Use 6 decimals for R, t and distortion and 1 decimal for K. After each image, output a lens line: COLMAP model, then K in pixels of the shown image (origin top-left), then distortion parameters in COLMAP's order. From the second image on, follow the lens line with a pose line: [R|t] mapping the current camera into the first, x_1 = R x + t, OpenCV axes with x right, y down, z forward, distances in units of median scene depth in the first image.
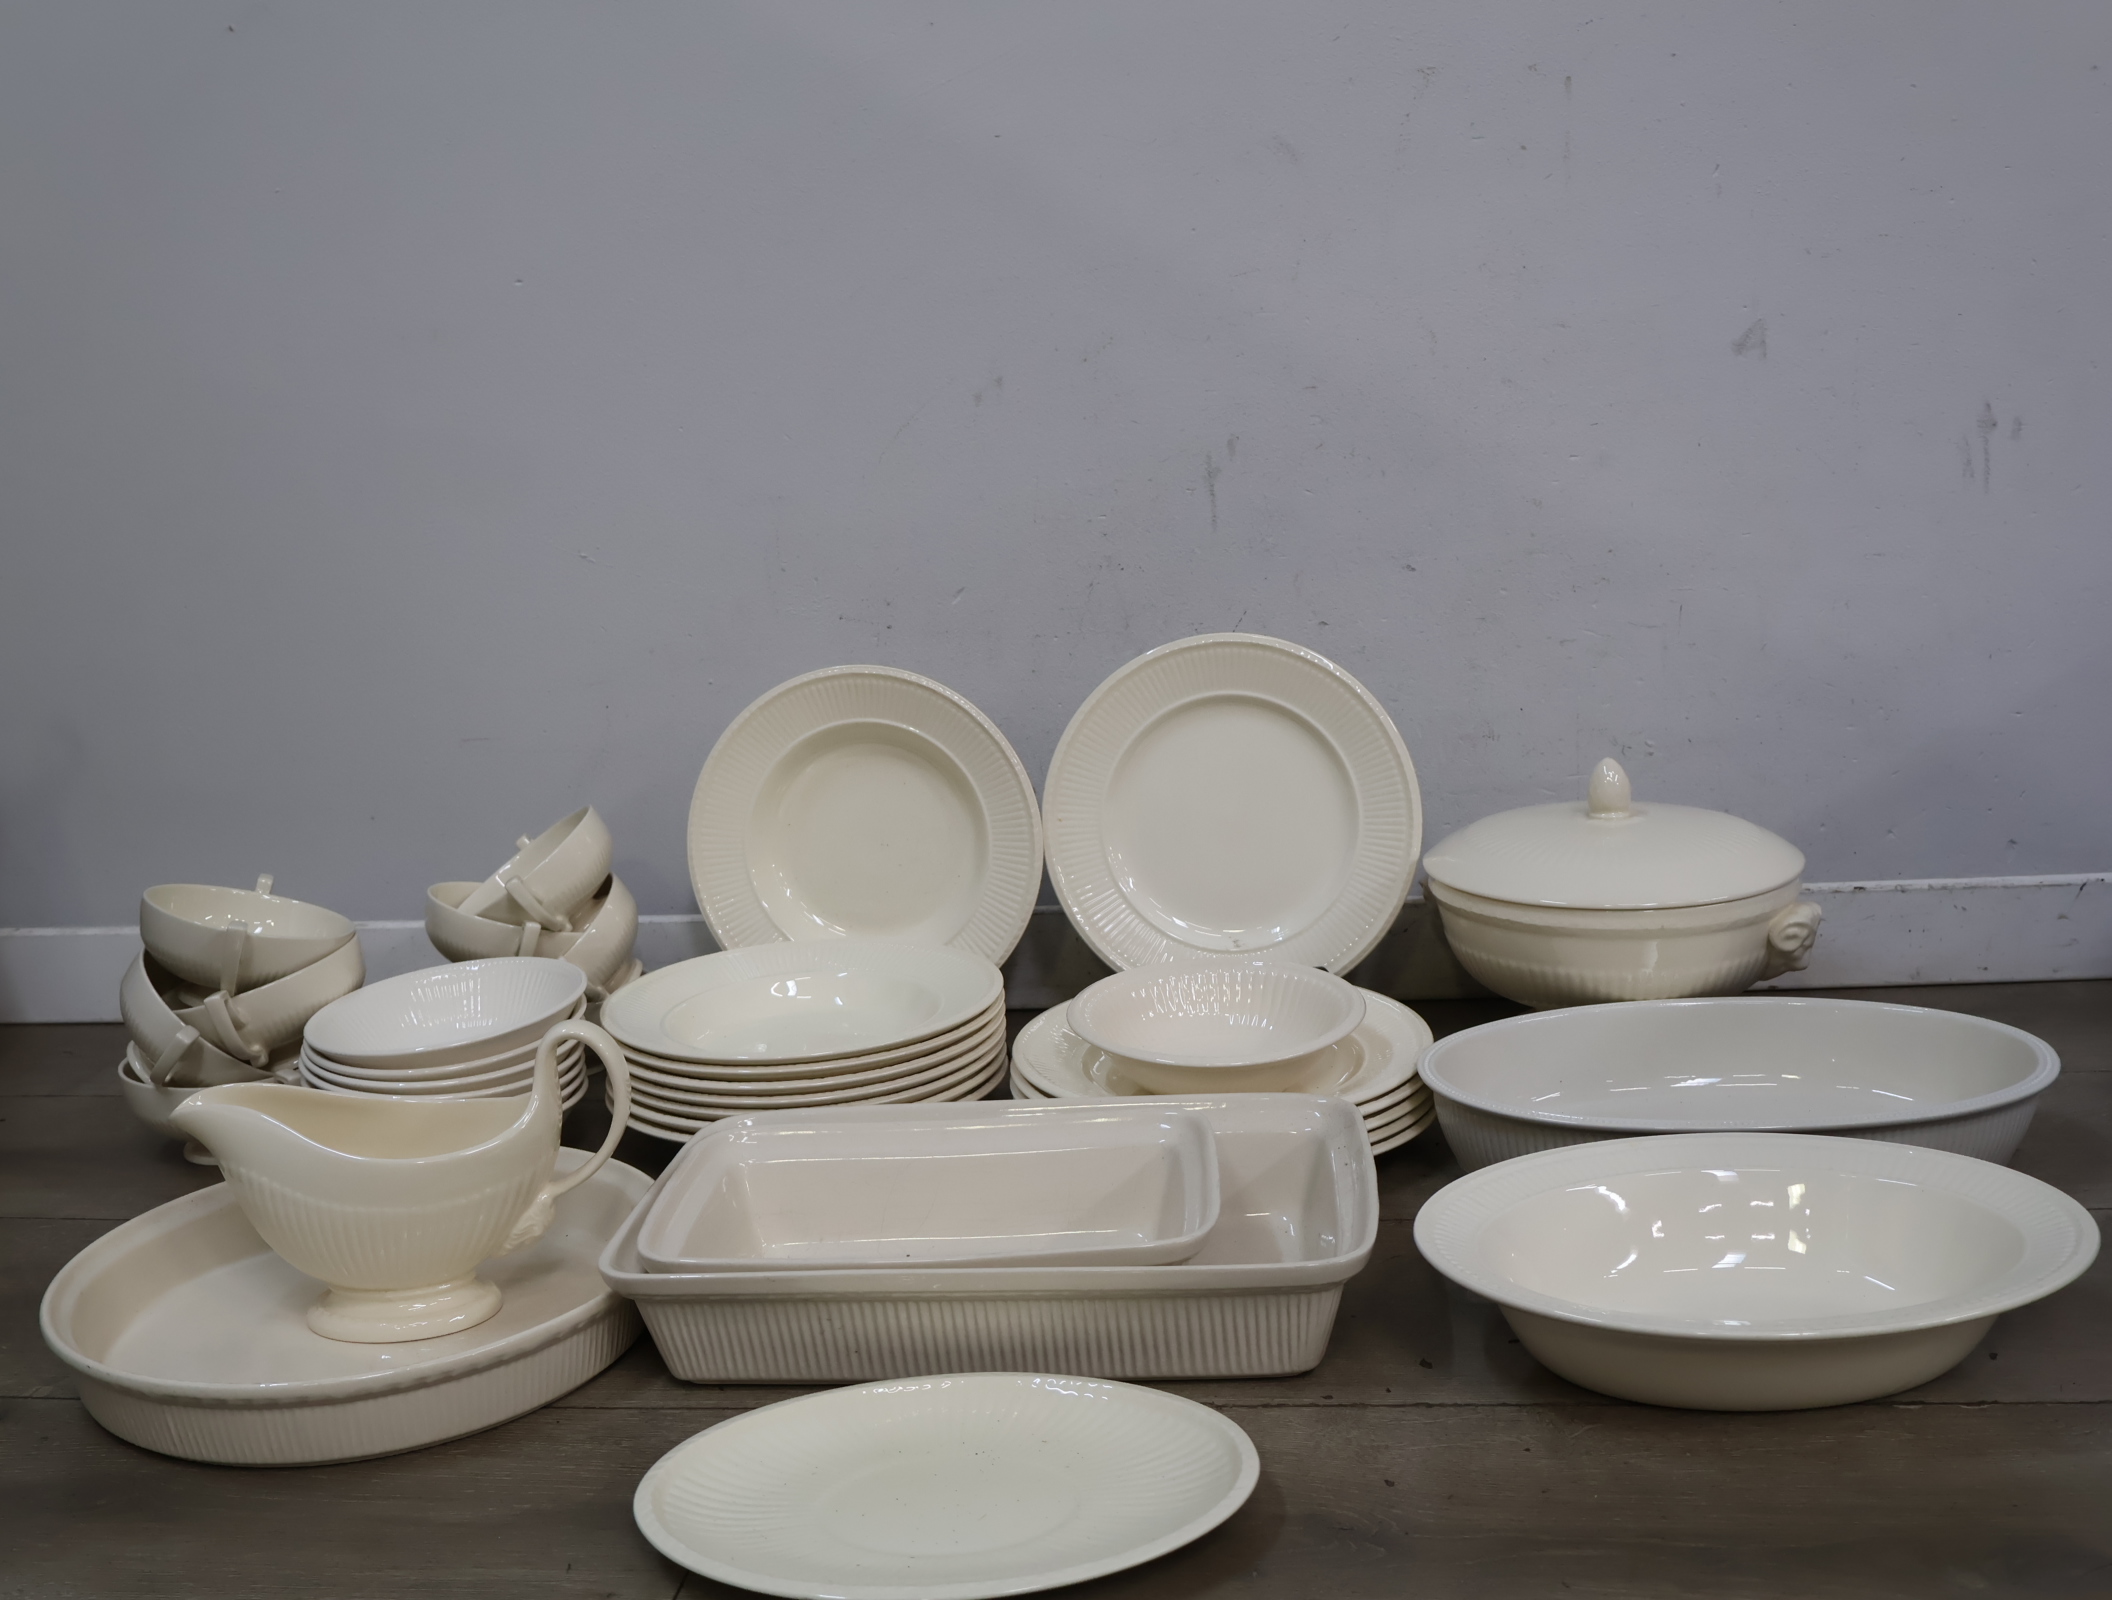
lens RADIAL K [[2122.8, 0, 1035.6], [0, 2122.8, 796.9], [0, 0, 1]] dist [0.016536, 0.000000]
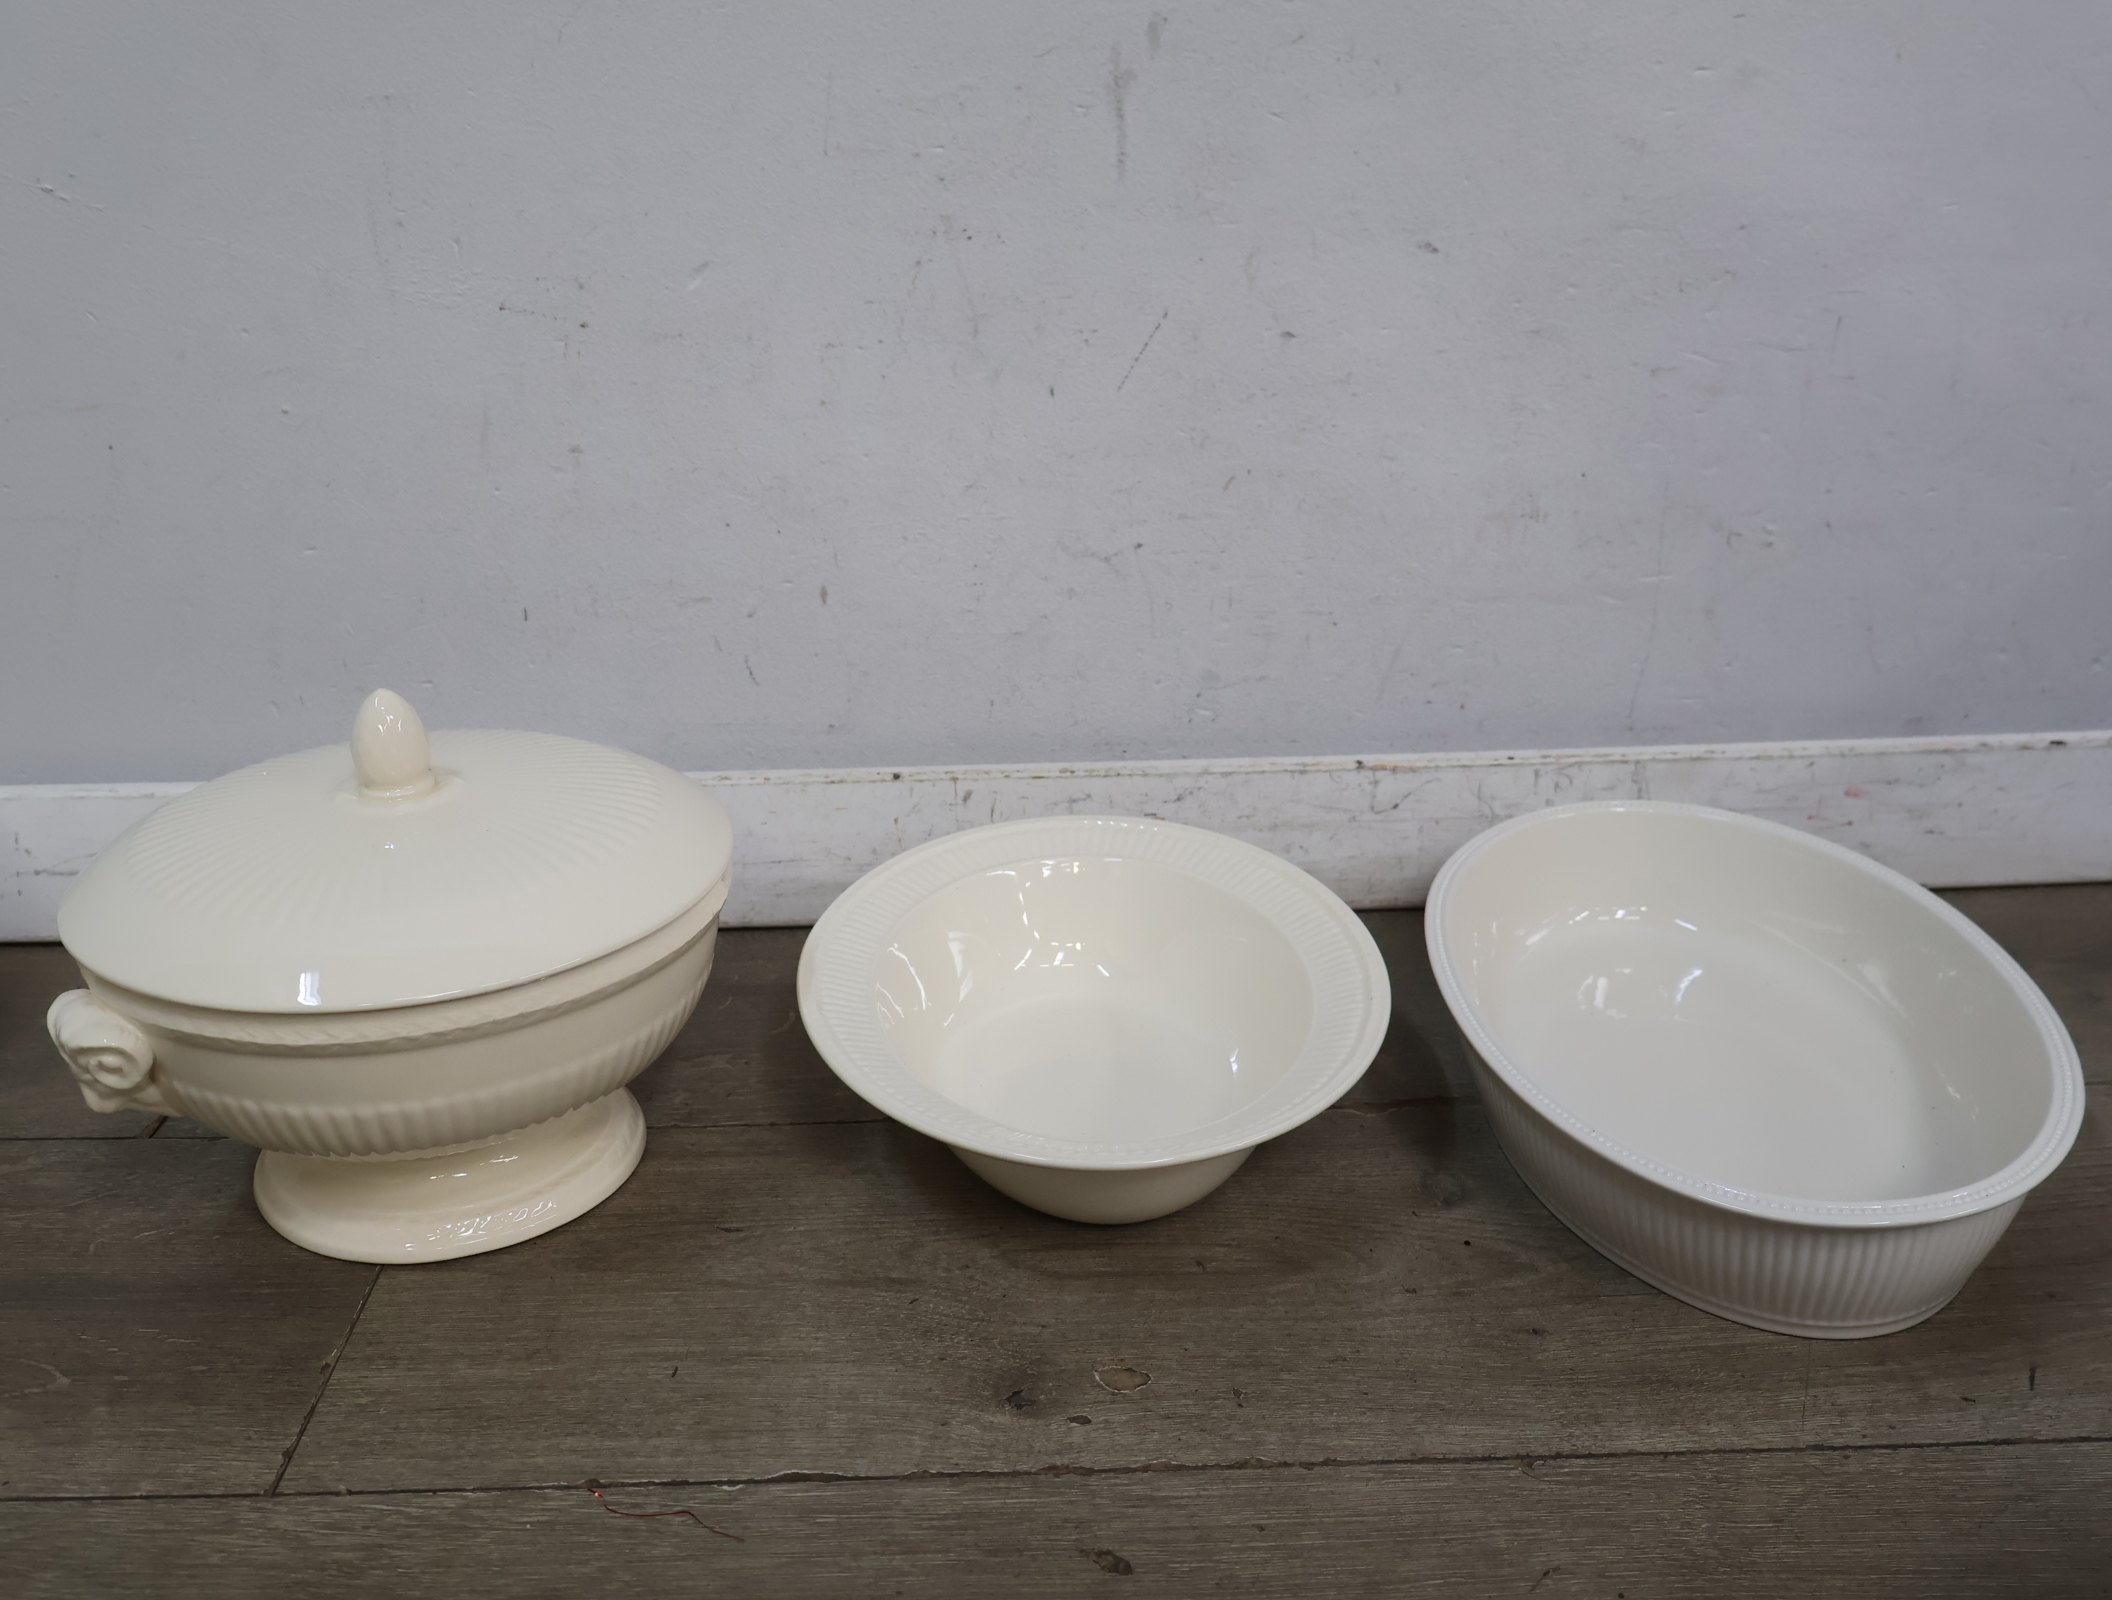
lens RADIAL K [[2122.8, 0, 1031.8], [0, 2122.8, 786.3], [0, 0, 1]] dist [0.016536, 0.000000]
pose [[0.990528, -0.013285, 0.136667, -0.032538], [-0.010437, 0.985144, 0.171411, -0.066730], [-0.136914, -0.171214, 0.975674, 0.437611]]
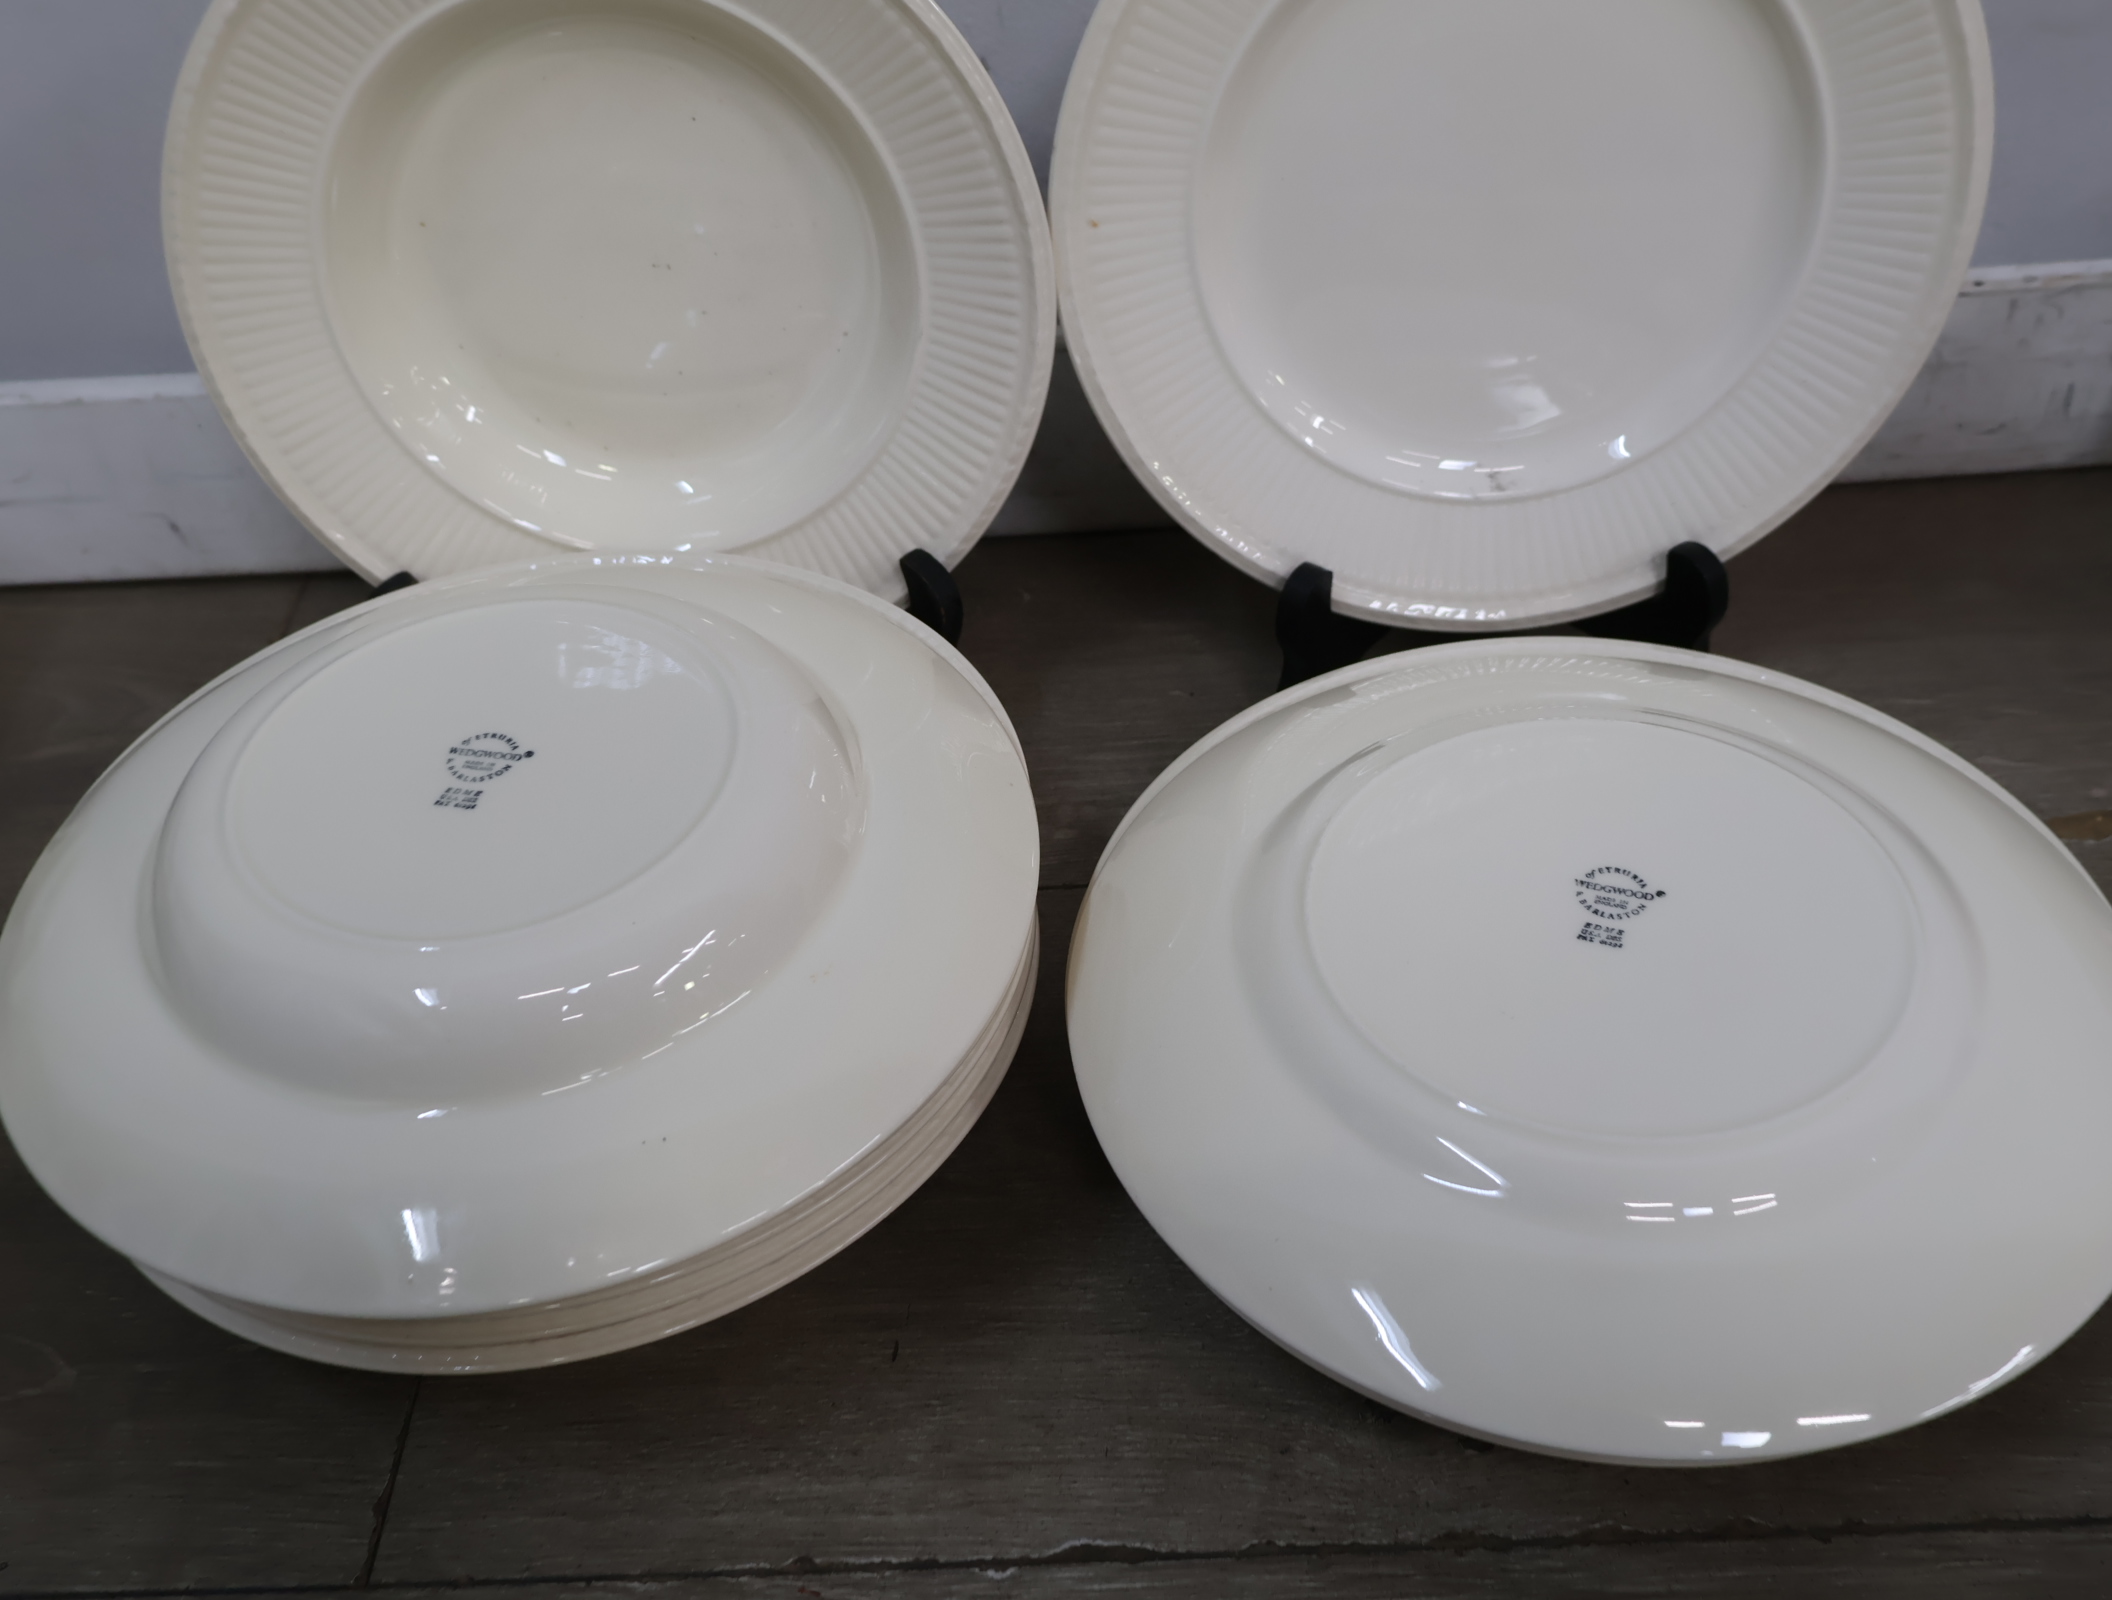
lens RADIAL K [[2122.8, 0, 1038.4], [0, 2122.8, 810.5], [0, 0, 1]] dist [0.016536, 0.000000]
pose [[0.992332, -0.087395, 0.087407, -0.050043], [0.032553, 0.866980, 0.497279, -0.106109], [-0.119240, -0.490621, 0.863176, 0.663301]]
